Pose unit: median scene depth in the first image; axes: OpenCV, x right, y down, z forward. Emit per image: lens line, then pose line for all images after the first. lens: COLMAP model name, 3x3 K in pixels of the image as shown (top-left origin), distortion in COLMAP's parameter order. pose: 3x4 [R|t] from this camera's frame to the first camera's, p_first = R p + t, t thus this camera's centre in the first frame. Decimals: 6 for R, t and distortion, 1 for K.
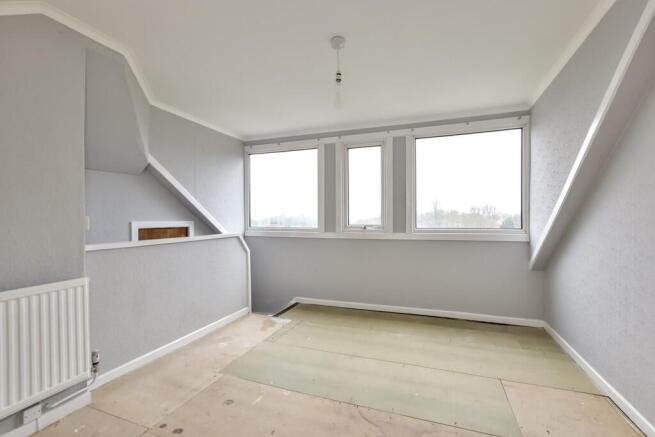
lens RADIAL K [[289.9, 0, 328.4], [0, 289.9, 218.1], [0, 0, 1]] dist [-0.005002, 0.000809]
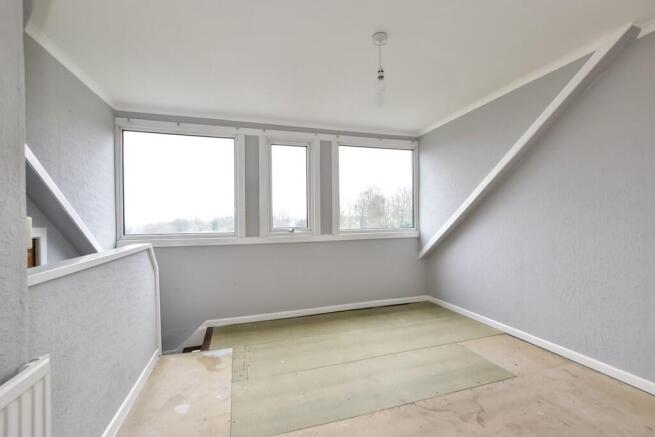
lens RADIAL K [[289.9, 0, 328.4], [0, 289.9, 218.1], [0, 0, 1]] dist [-0.005002, 0.000809]
pose [[0.784845, -0.002504, 0.619687, -0.402837], [0.011918, 0.999868, -0.011053, 0.004723], [-0.619577, 0.016061, 0.784772, 0.200447]]
